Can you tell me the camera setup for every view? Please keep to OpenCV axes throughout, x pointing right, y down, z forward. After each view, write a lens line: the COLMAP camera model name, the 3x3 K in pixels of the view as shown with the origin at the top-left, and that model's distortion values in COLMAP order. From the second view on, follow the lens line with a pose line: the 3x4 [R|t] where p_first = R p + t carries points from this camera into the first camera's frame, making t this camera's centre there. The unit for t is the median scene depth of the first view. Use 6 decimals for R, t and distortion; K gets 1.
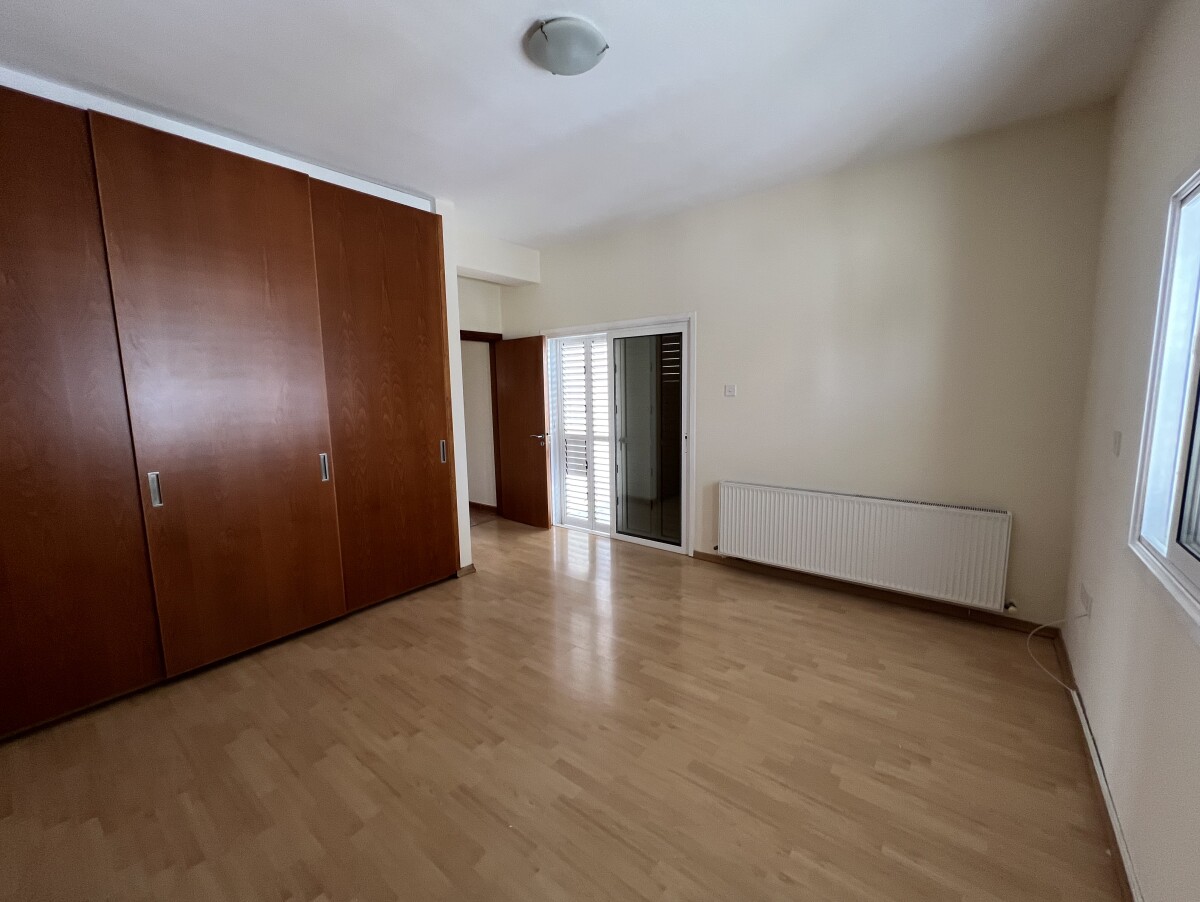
lens RADIAL K [[484.7, 0, 597.8], [0, 484.7, 444.1], [0, 0, 1]] dist [0.009713, 0.000011]
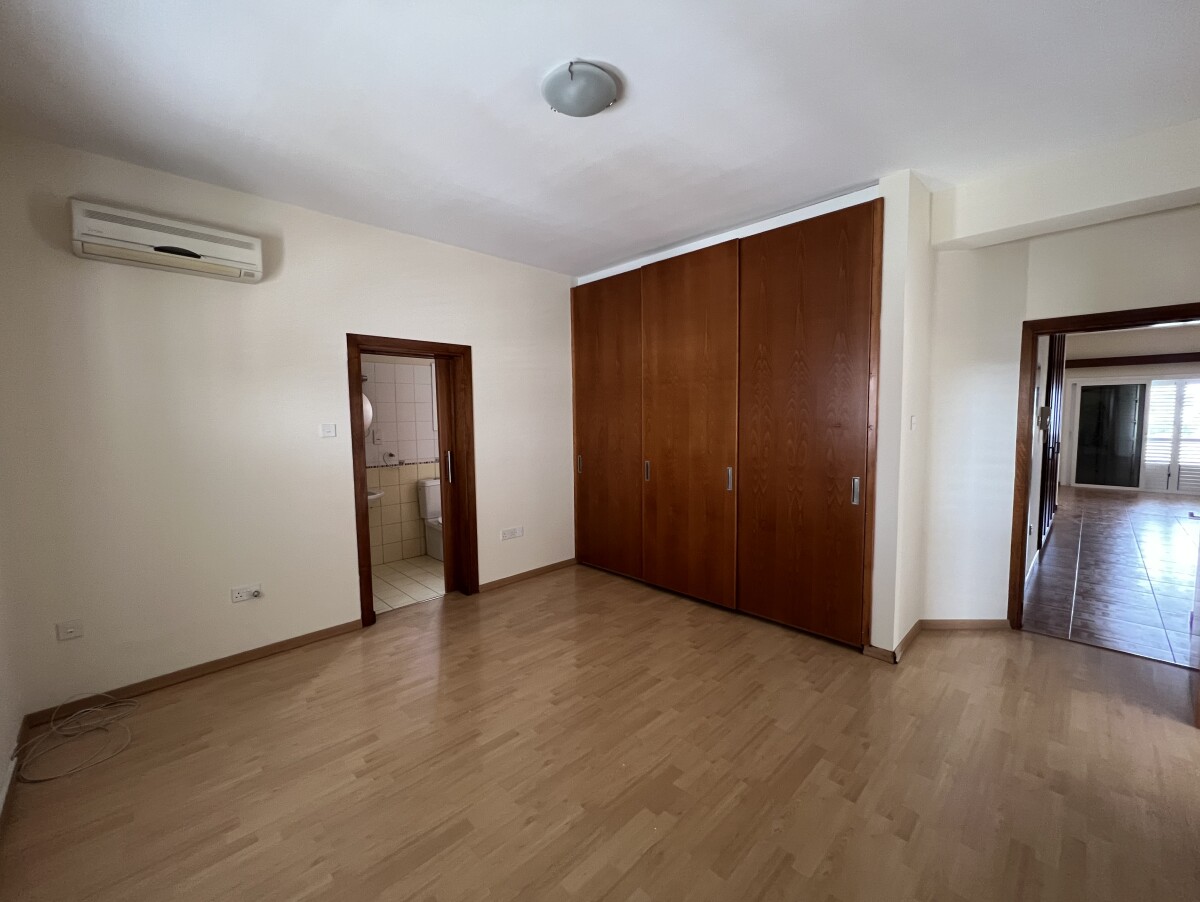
lens RADIAL K [[482.8, 0, 600.0], [0, 482.8, 449.3], [0, 0, 1]] dist [-0.001744, -0.000133]
pose [[-0.098583, 0.094170, -0.990663, 0.683888], [-0.108388, 0.988574, 0.104758, -0.122185], [0.989209, 0.117703, -0.087249, 0.835052]]
